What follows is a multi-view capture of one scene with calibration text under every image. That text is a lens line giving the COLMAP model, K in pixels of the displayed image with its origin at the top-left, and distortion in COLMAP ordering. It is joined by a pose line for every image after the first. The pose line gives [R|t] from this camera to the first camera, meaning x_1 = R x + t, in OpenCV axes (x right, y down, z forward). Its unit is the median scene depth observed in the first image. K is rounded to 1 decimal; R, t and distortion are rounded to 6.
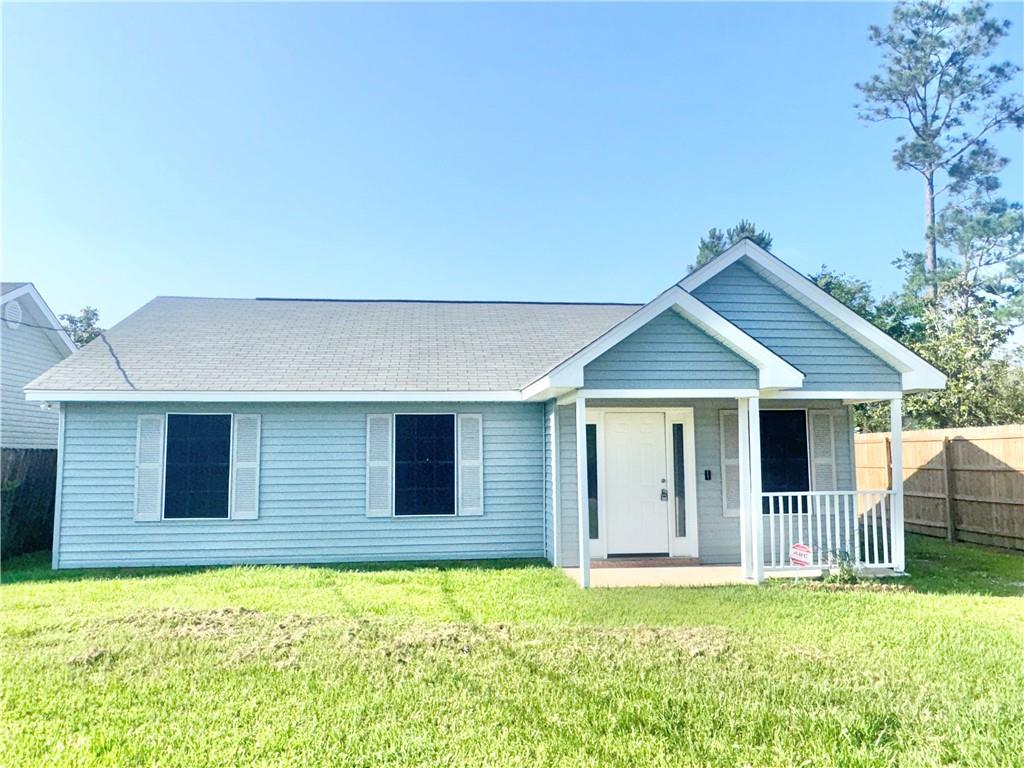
lens RADIAL K [[730.7, 0, 512.0], [0, 730.7, 384.0], [0, 0, 1]] dist [0.002939, 0.007020]
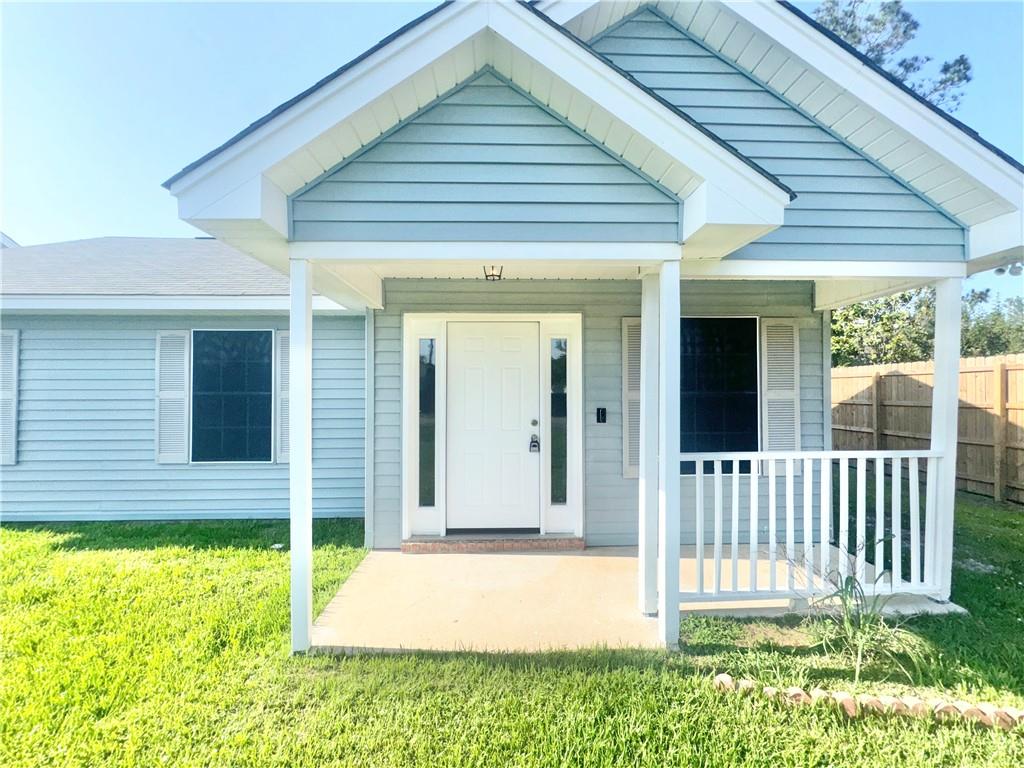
lens RADIAL K [[410.2, 0, 512.0], [0, 410.2, 384.0], [0, 0, 1]] dist [-0.000027, 0.000107]
pose [[0.996717, 0.005346, -0.080788, 0.210868], [0.001129, 0.996802, 0.079901, 0.064356], [0.080957, -0.079730, 0.993524, 0.606025]]
